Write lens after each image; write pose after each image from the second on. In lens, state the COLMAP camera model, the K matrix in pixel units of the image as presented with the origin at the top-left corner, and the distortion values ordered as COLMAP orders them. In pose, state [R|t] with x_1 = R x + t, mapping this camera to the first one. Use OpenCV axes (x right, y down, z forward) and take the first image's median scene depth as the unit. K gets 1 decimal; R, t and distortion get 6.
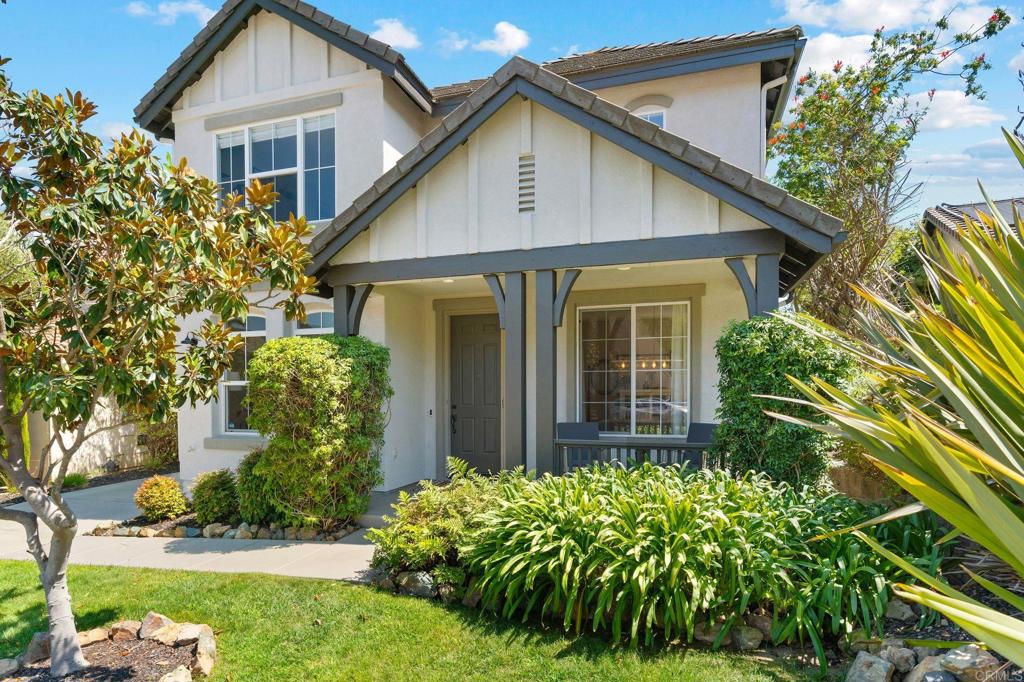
lens RADIAL K [[577.6, 0, 505.1], [0, 577.6, 406.8], [0, 0, 1]] dist [0.002441, -0.001868]
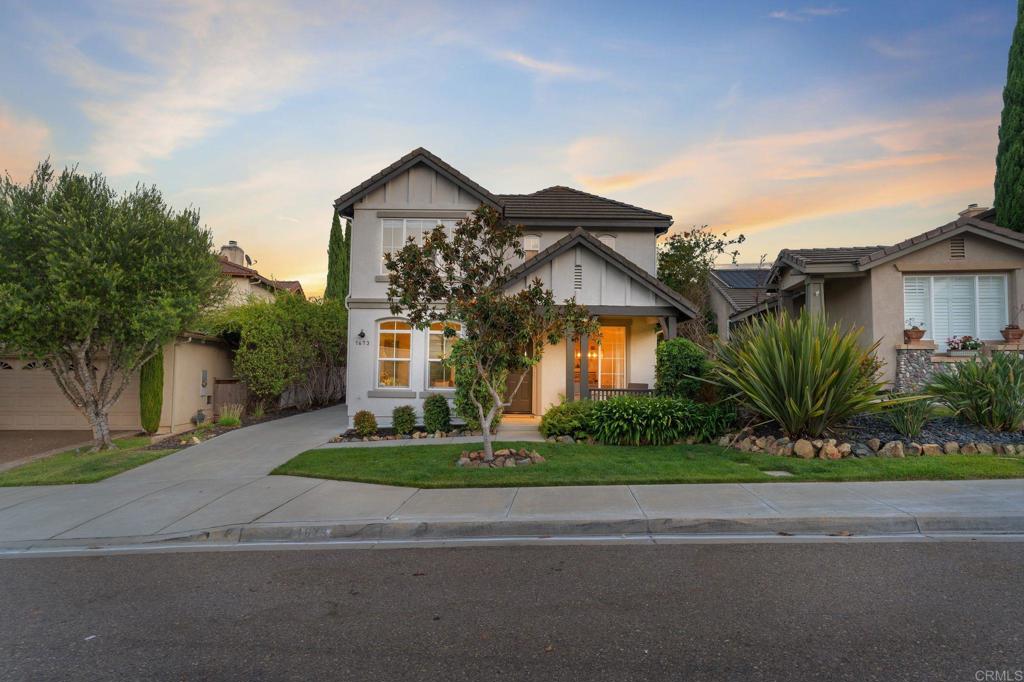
lens RADIAL K [[527.8, 0, 514.6], [0, 527.8, 346.0], [0, 0, 1]] dist [-0.001493, 0.001773]
pose [[0.947203, 0.032726, 0.318959, -0.918210], [-0.006984, 0.996647, -0.081520, 0.067709], [-0.320557, 0.074989, 0.944256, -0.952562]]
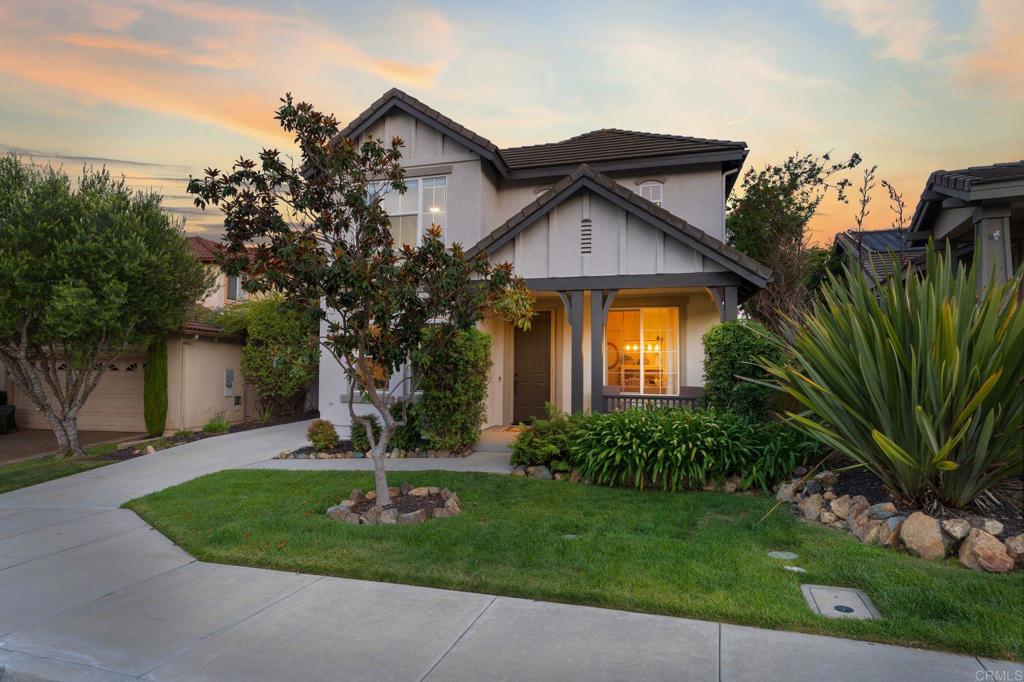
lens RADIAL K [[530.0, 0, 510.2], [0, 530.0, 349.7], [0, 0, 1]] dist [-0.003757, 0.007366]
pose [[0.998303, 0.014877, 0.056297, -0.271360], [-0.011239, 0.997861, -0.064400, 0.033724], [-0.057135, 0.063658, 0.996335, -0.492189]]
